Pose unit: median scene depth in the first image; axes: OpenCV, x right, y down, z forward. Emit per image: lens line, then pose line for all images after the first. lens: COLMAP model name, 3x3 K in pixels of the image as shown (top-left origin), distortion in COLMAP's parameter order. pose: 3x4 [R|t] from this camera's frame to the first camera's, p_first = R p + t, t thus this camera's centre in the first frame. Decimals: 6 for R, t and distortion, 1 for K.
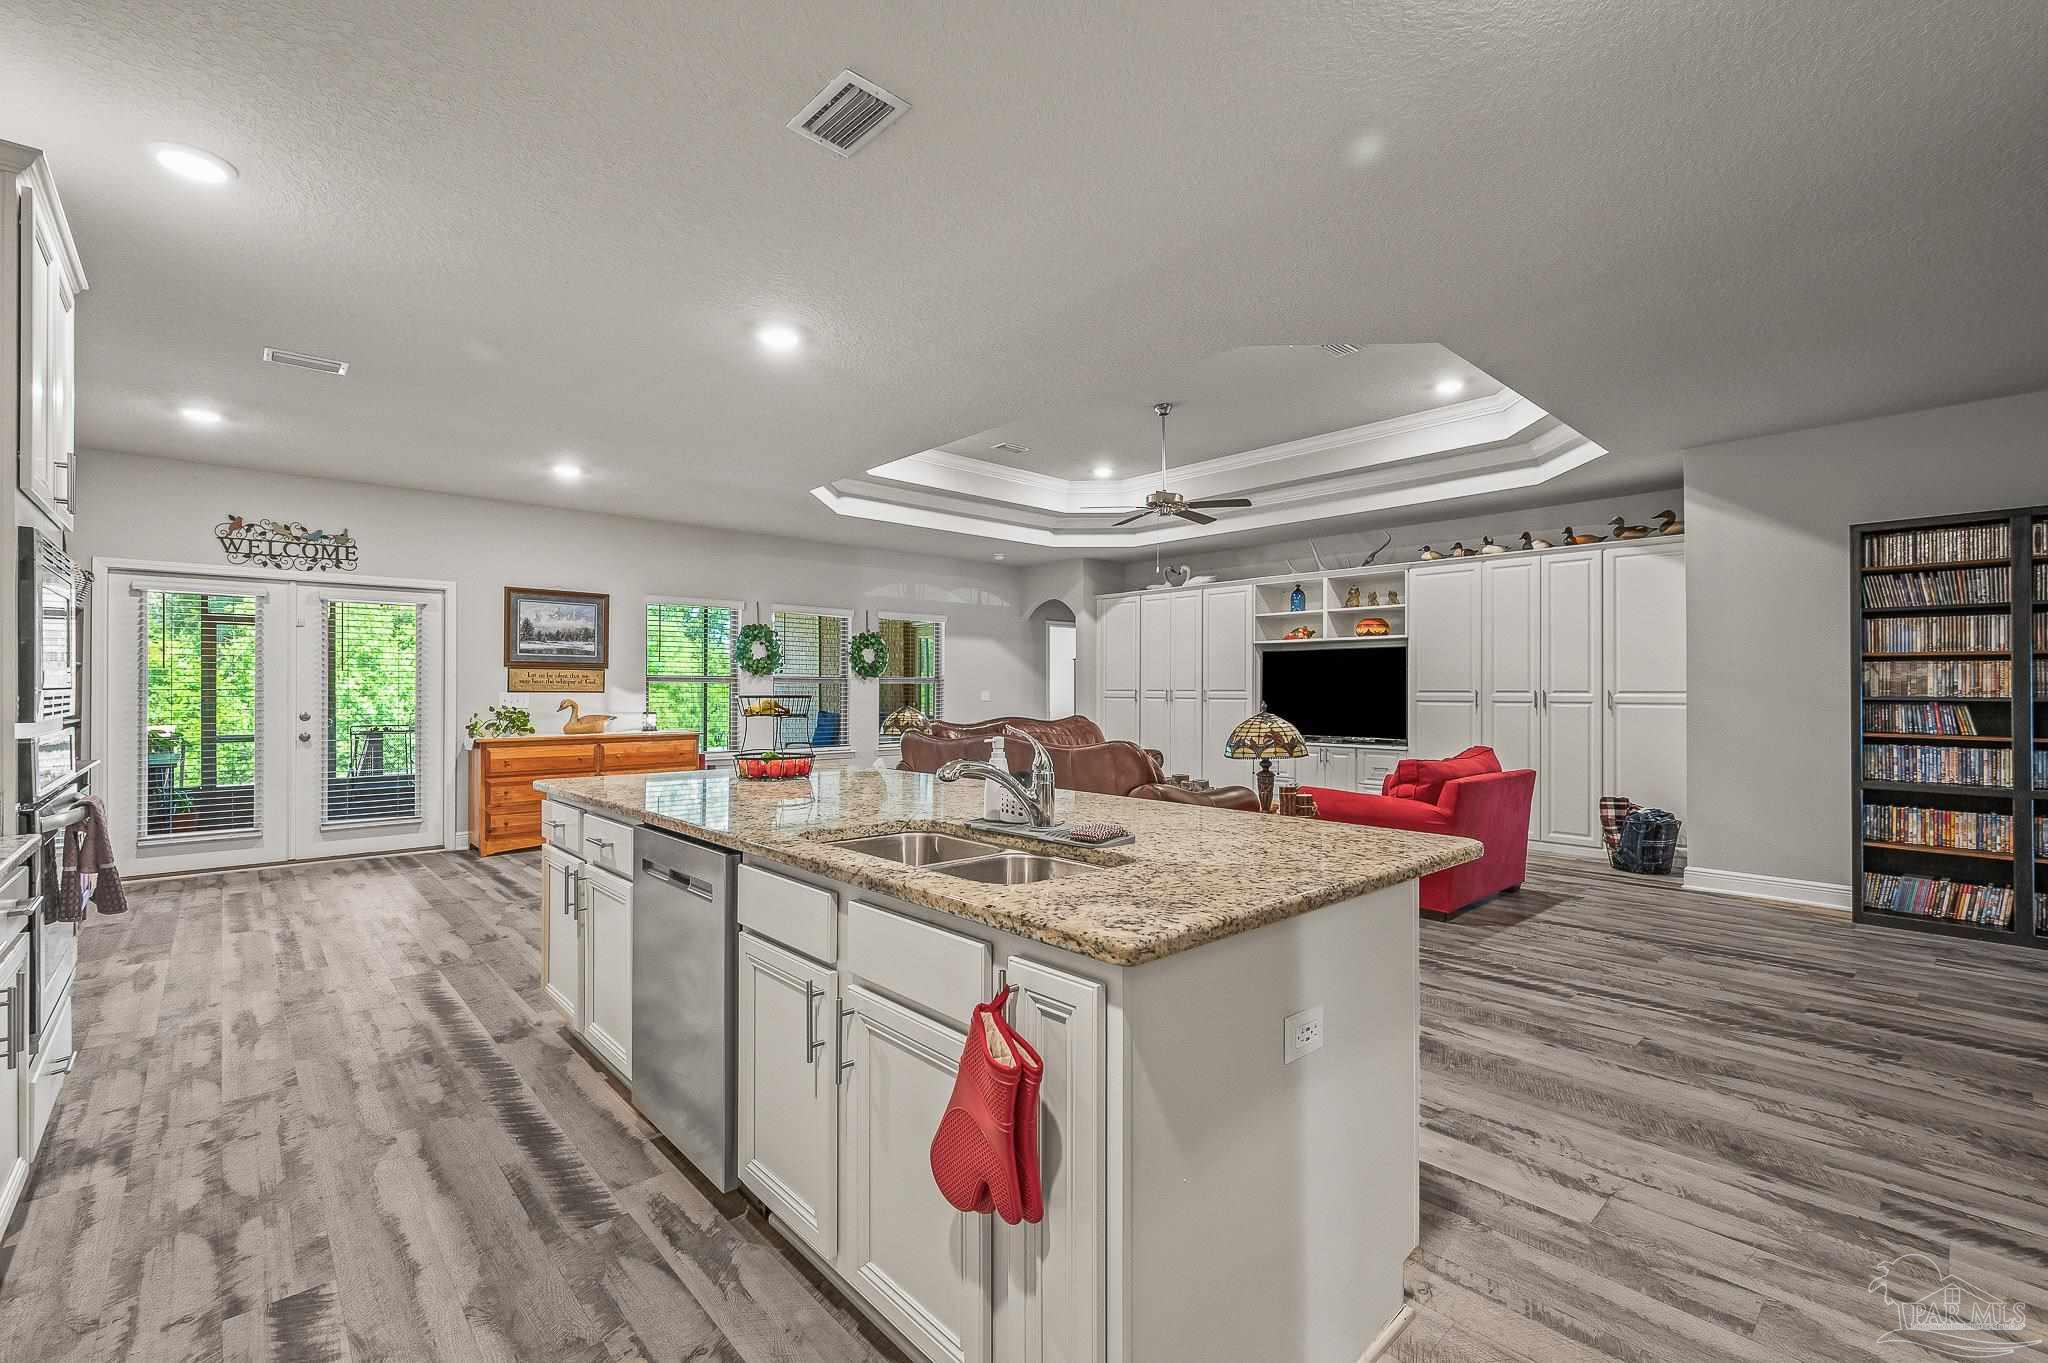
lens RADIAL K [[867.6, 0, 1034.0], [0, 867.6, 680.0], [0, 0, 1]] dist [0.003050, 0.000260]
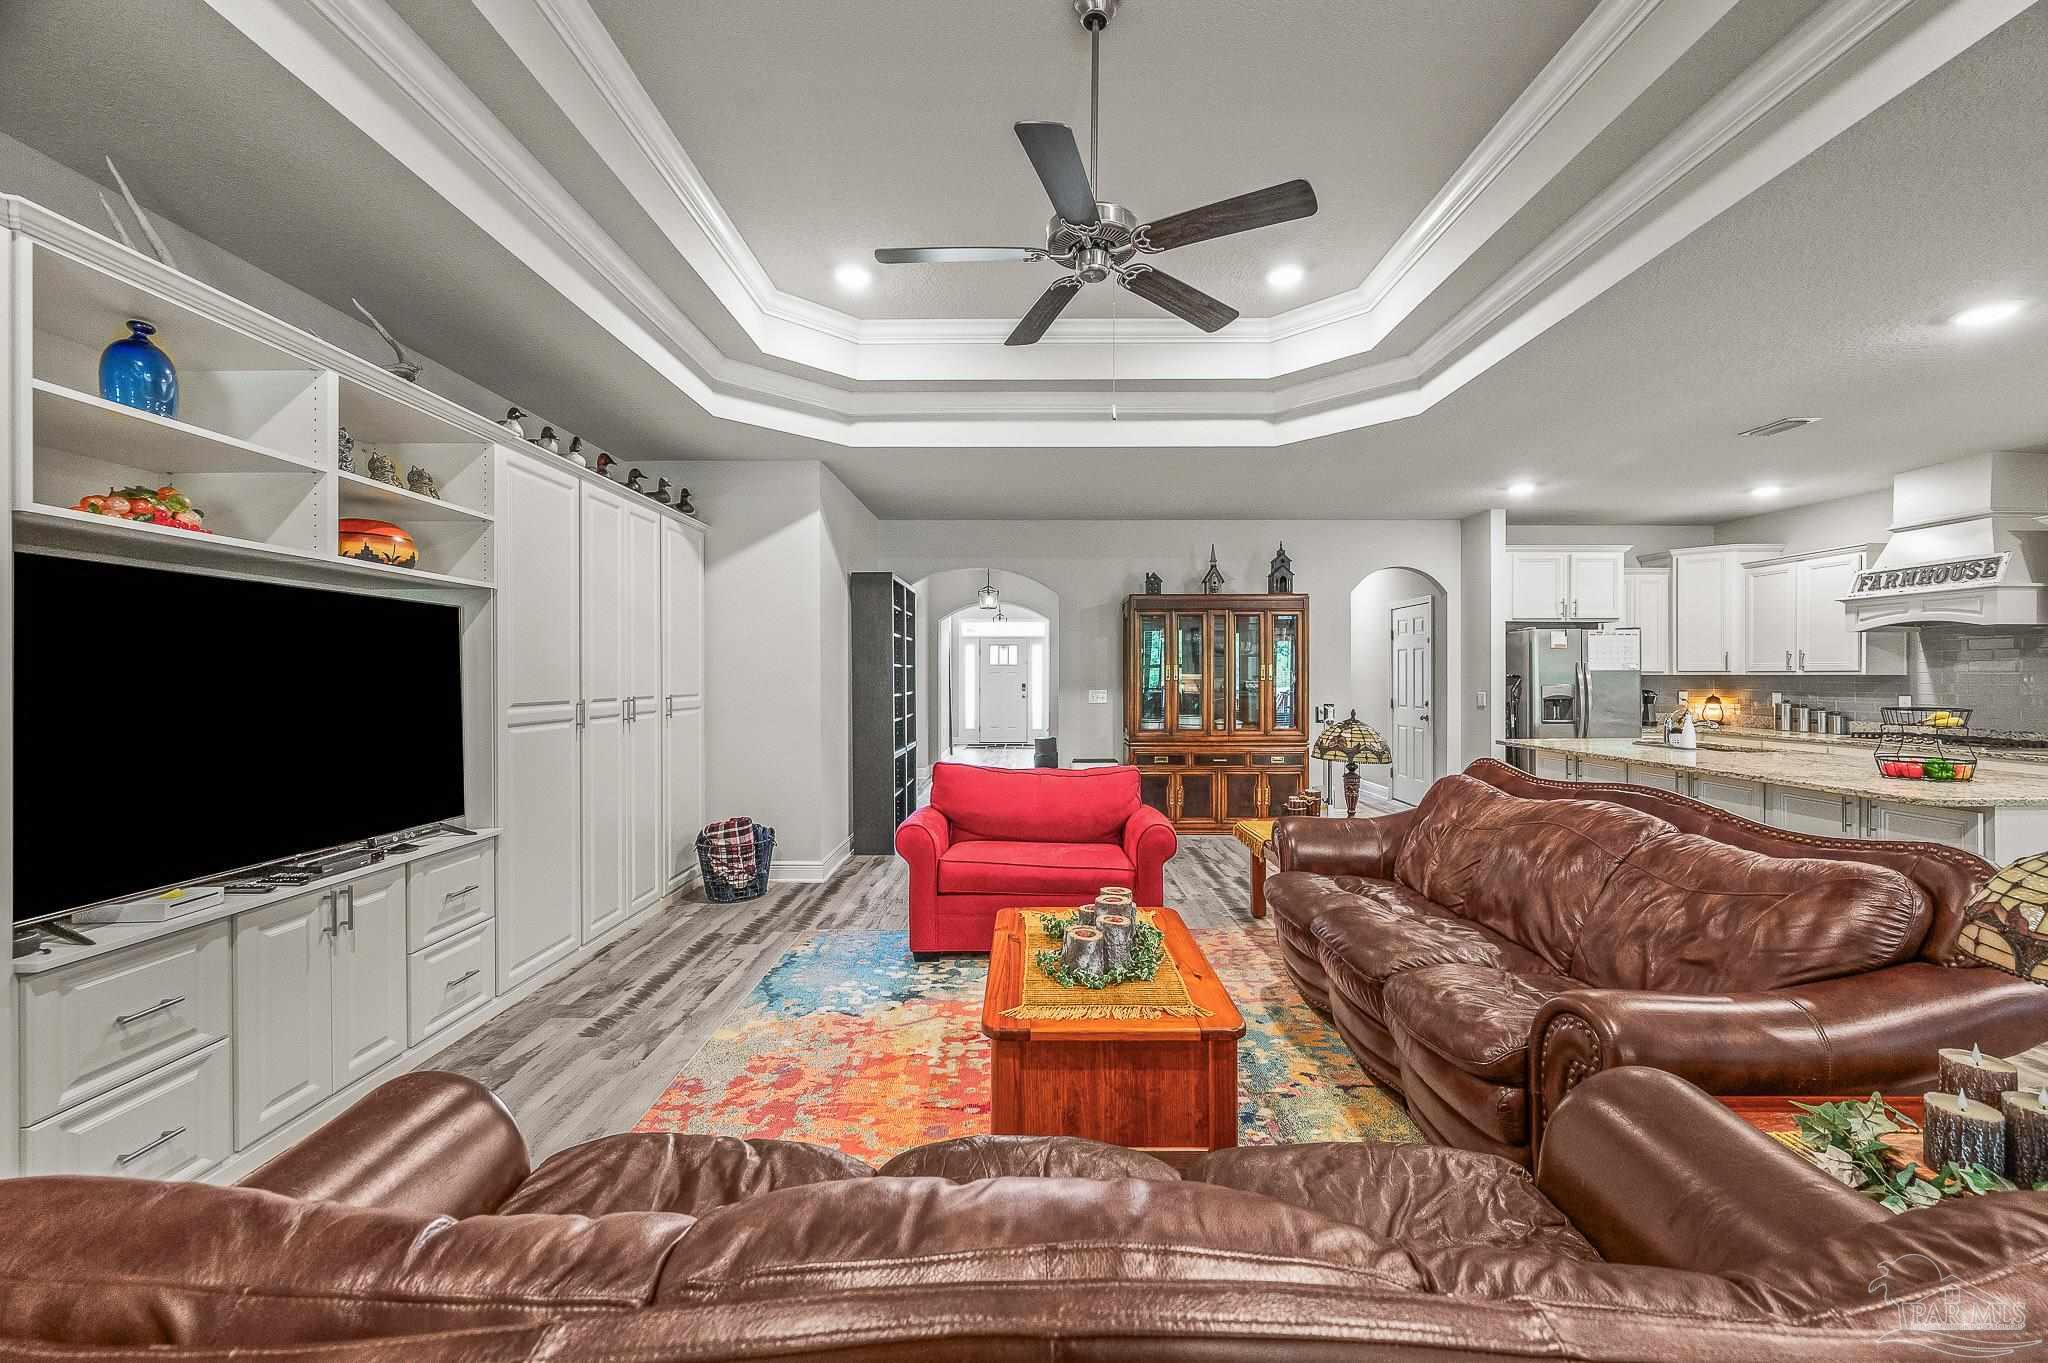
lens RADIAL K [[815.9, 0, 1035.8], [0, 815.9, 676.3], [0, 0, 1]] dist [0.002271, -0.001186]
pose [[-0.732194, -0.002147, 0.681093, -0.076201], [-0.006336, 0.999973, -0.003660, -0.004184], [-0.681067, -0.006996, -0.732188, 1.193695]]
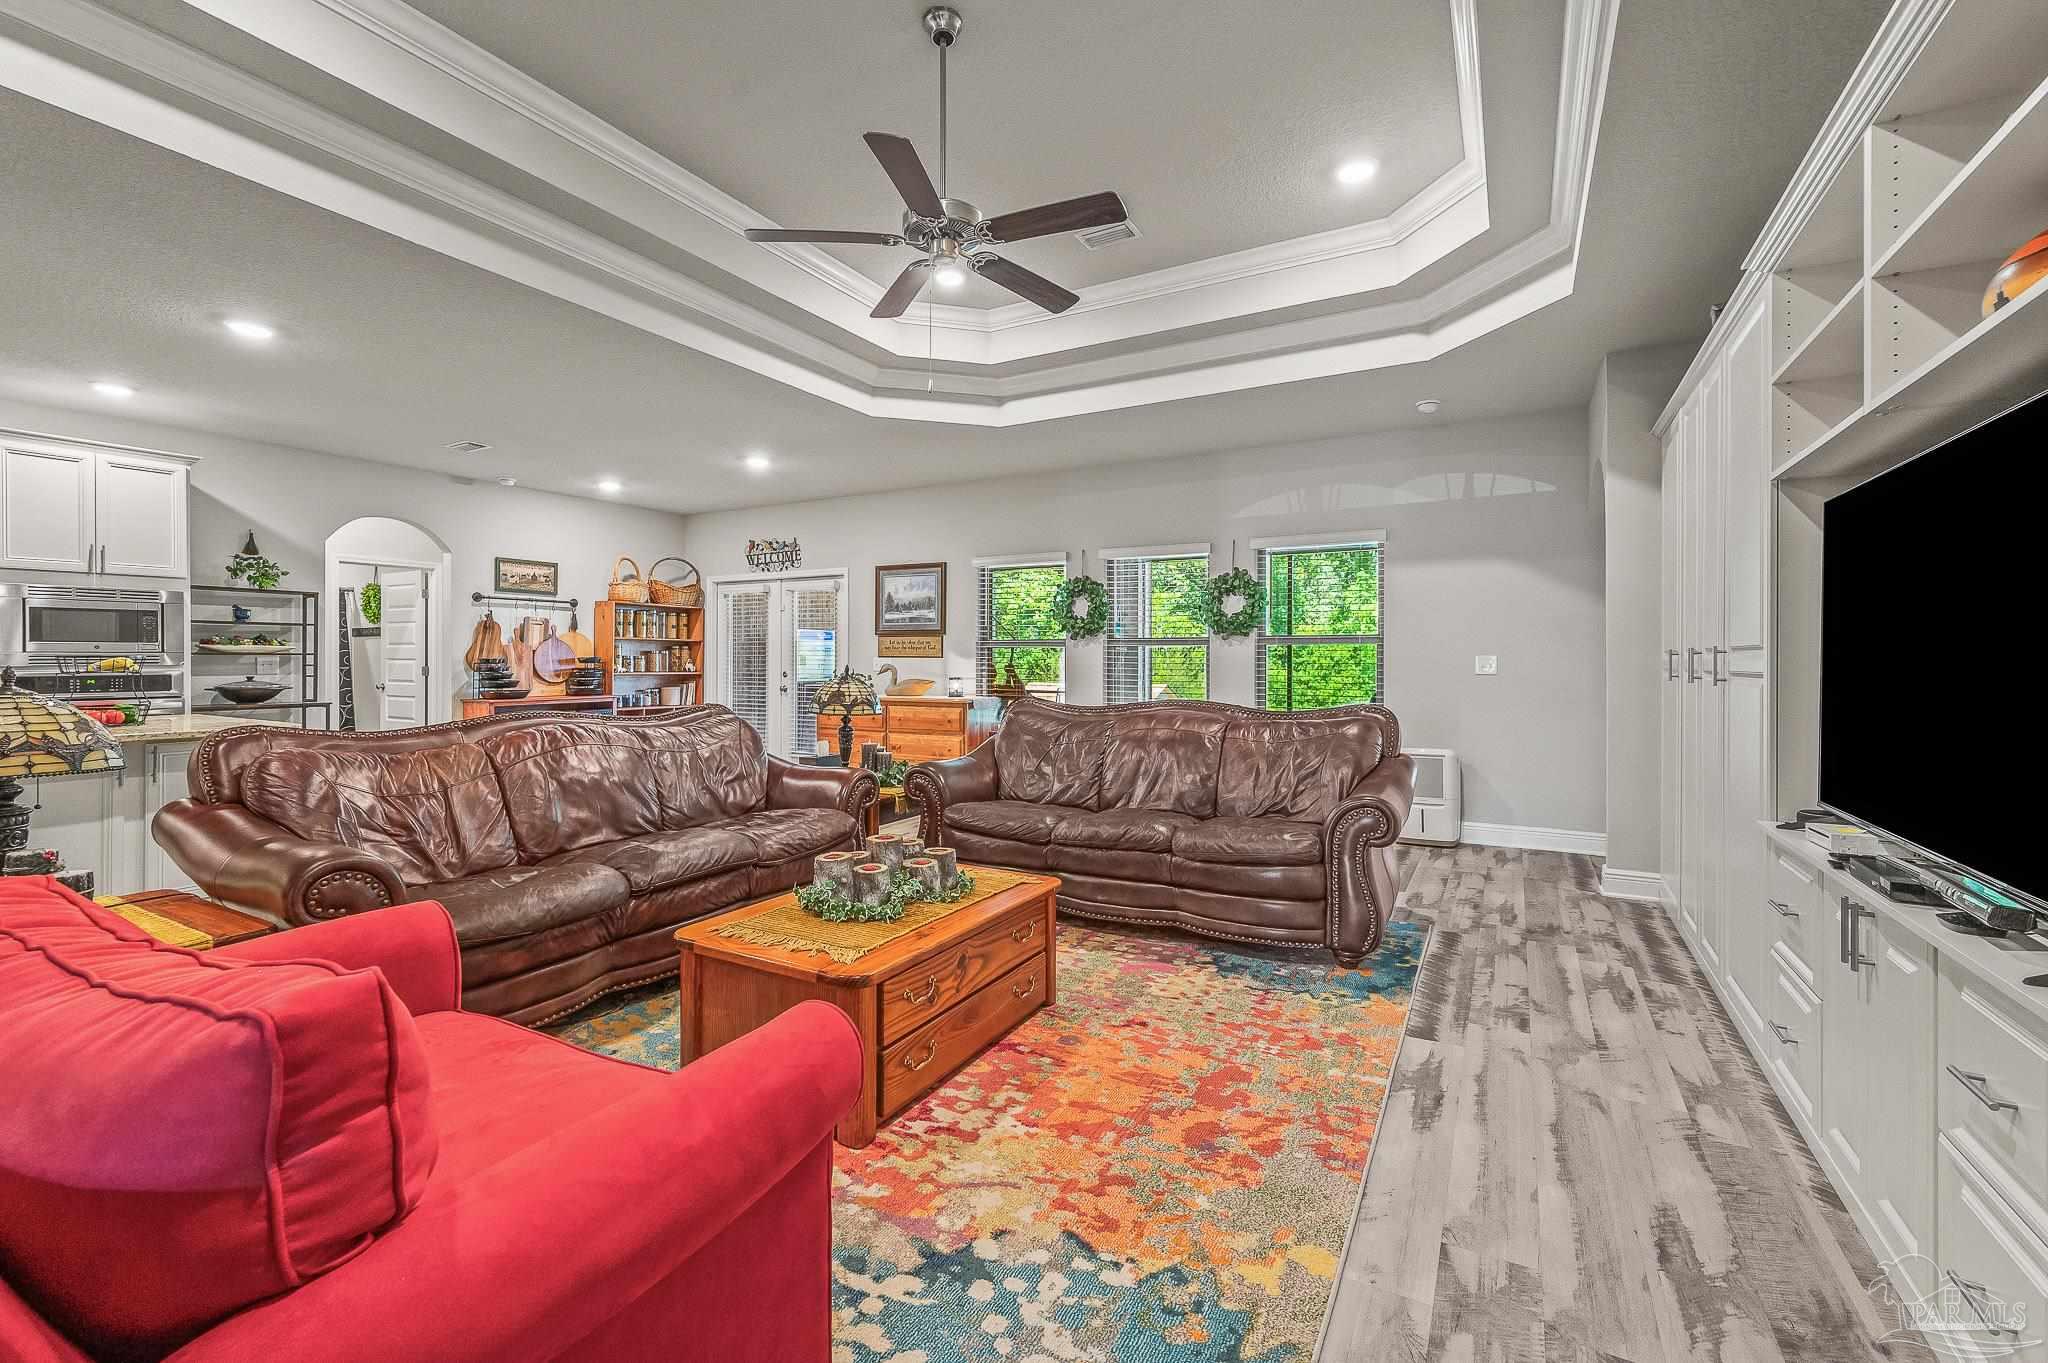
lens RADIAL K [[867.6, 0, 1024.6], [0, 867.6, 642.3], [0, 0, 1]] dist [0.003050, 0.000260]
pose [[0.299676, -0.019617, -0.953839, 0.547995], [0.007475, 0.999806, -0.018214, 0.016197], [0.954012, -0.001672, 0.299765, 0.838319]]
